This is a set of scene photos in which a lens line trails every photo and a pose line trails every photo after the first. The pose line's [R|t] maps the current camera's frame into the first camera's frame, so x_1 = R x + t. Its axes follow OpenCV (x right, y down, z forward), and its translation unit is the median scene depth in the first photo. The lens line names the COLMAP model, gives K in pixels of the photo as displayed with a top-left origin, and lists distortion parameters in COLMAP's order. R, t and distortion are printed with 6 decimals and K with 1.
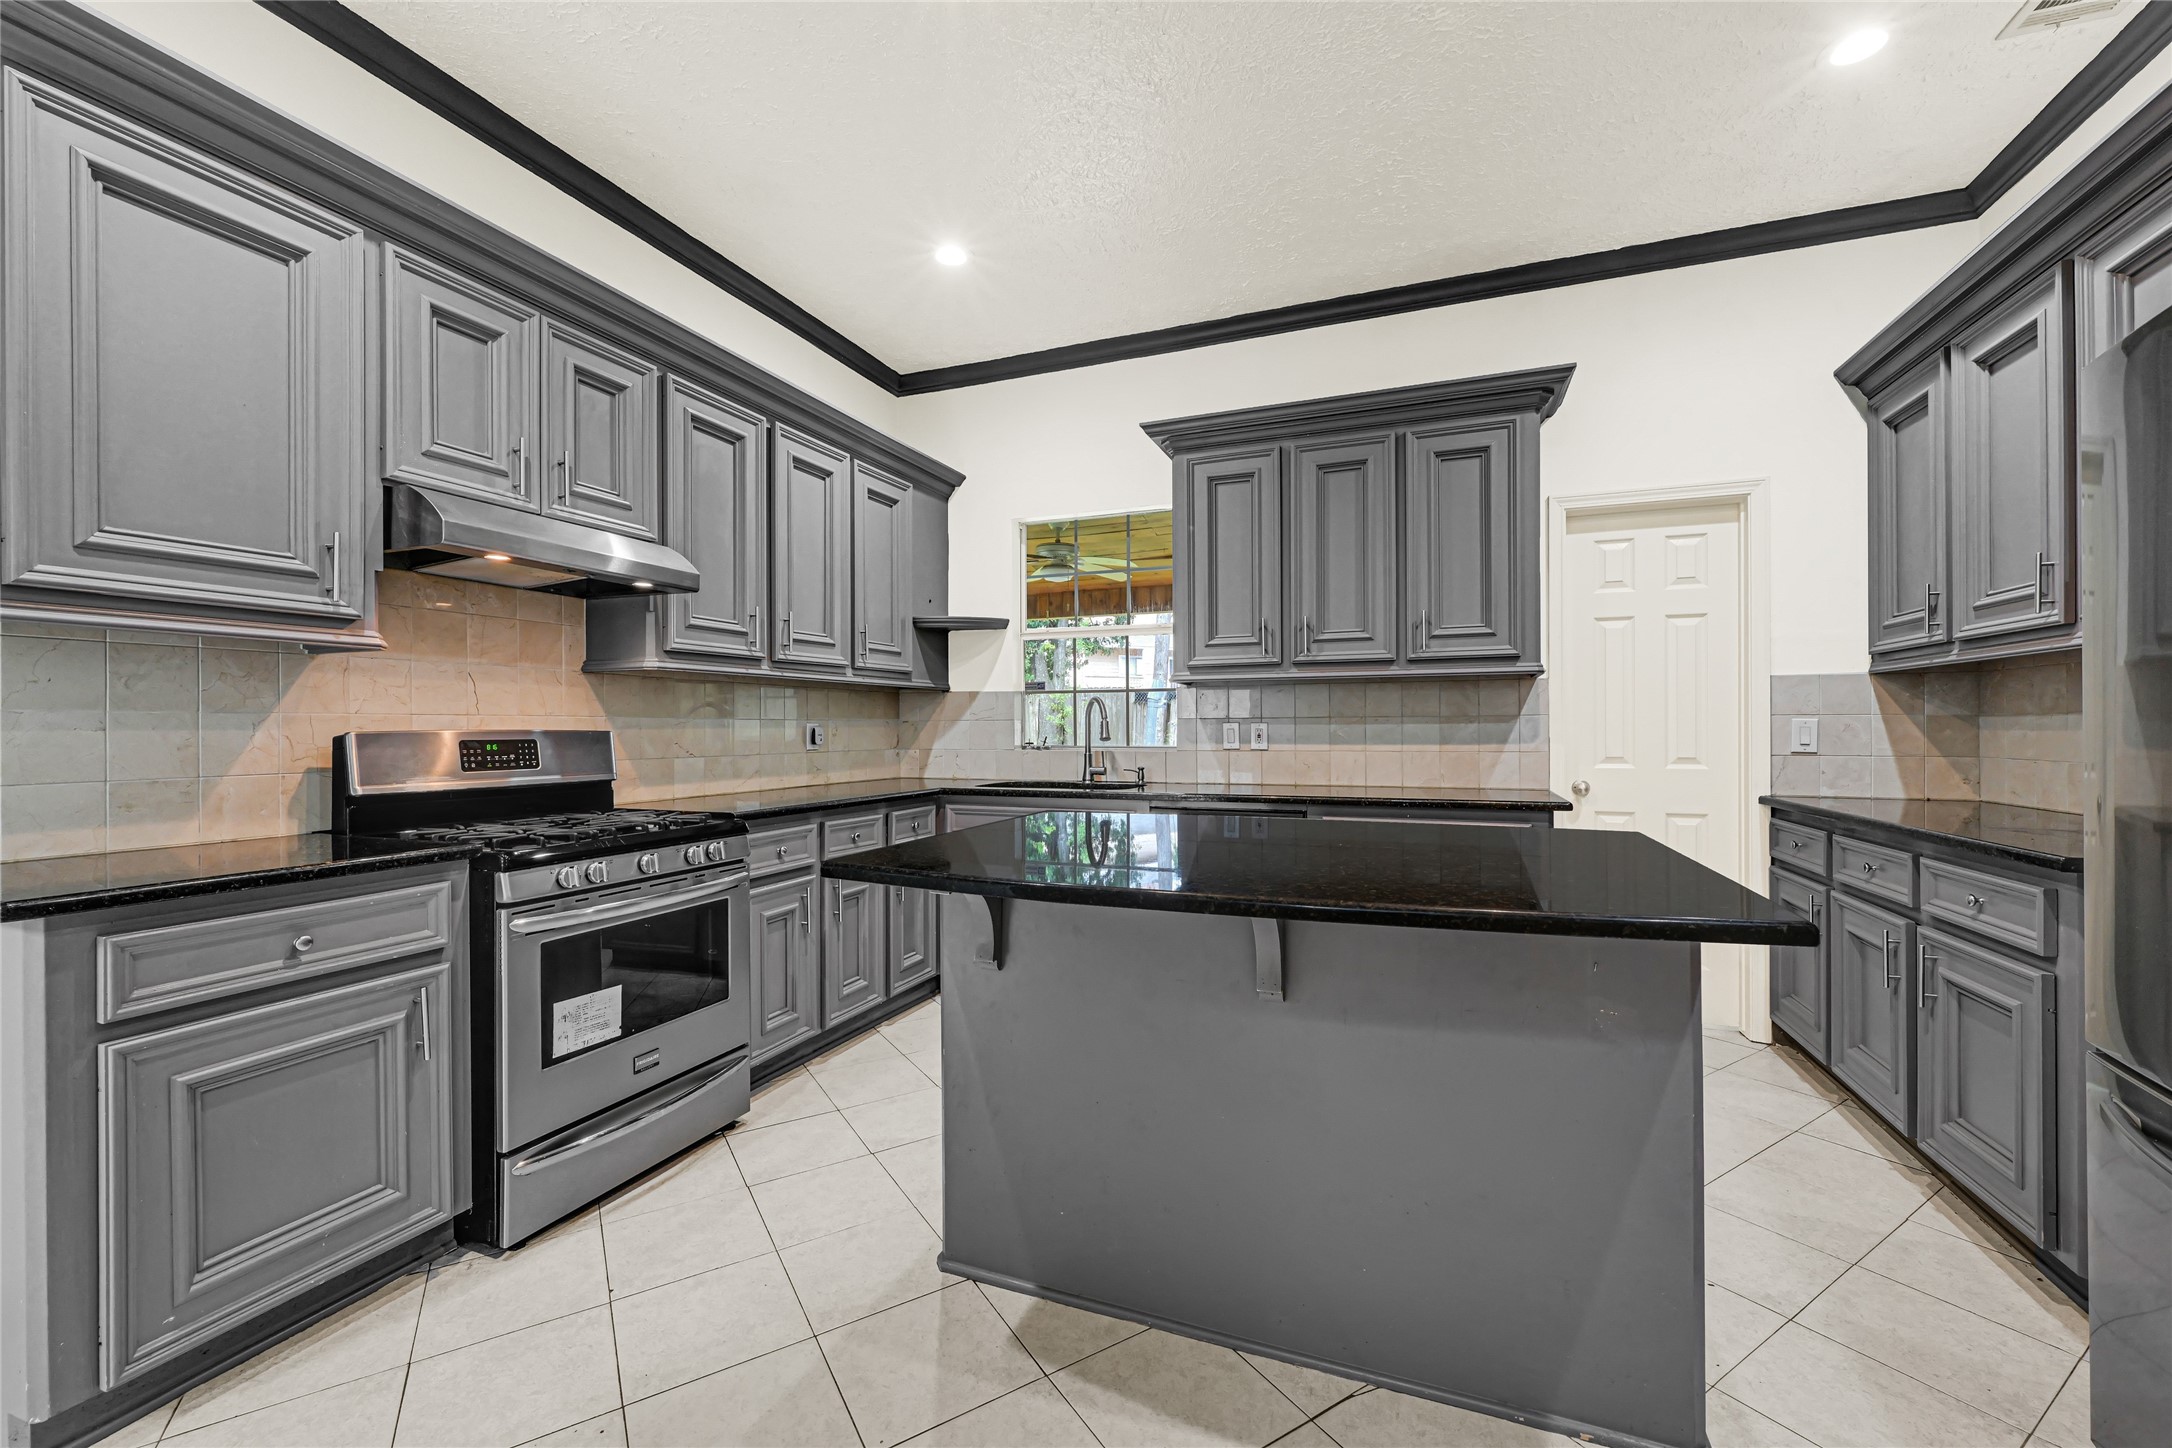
lens RADIAL K [[877.9, 0, 1080.5], [0, 877.9, 723.1], [0, 0, 1]] dist [-0.000049, -0.000040]
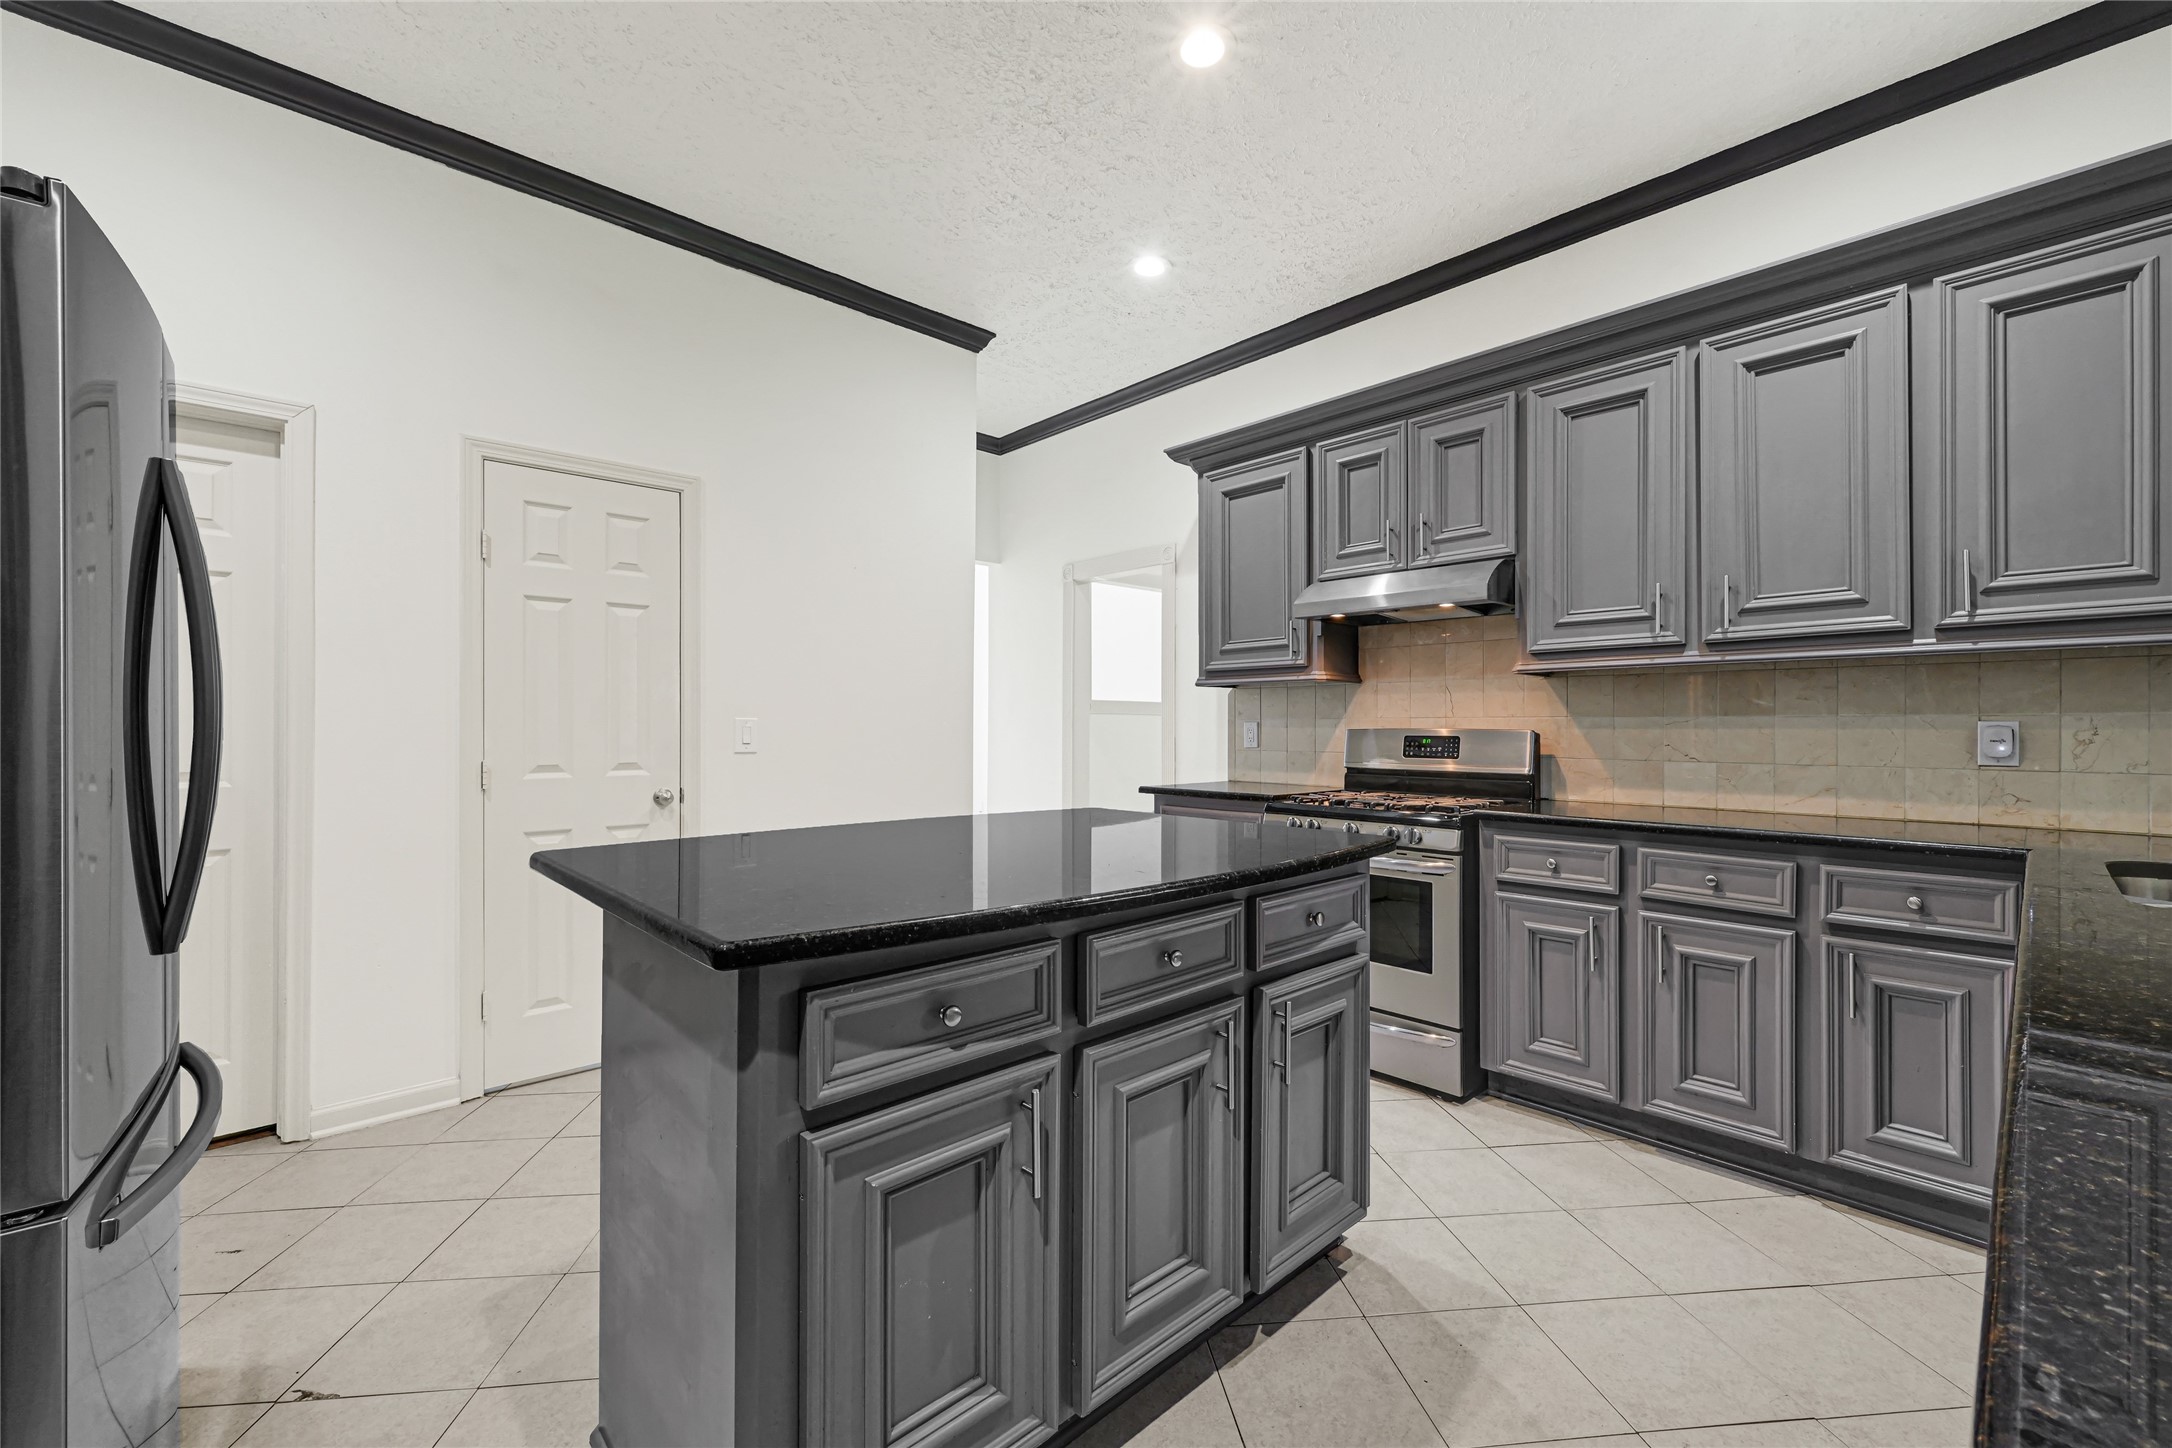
lens RADIAL K [[877.9, 0, 1080.5], [0, 877.9, 723.1], [0, 0, 1]] dist [-0.000049, -0.000040]
pose [[-0.431490, 0.002163, -0.902115, 0.726044], [0.006535, 0.999978, -0.000728, -0.003169], [0.902094, -0.006209, -0.431495, 1.002684]]
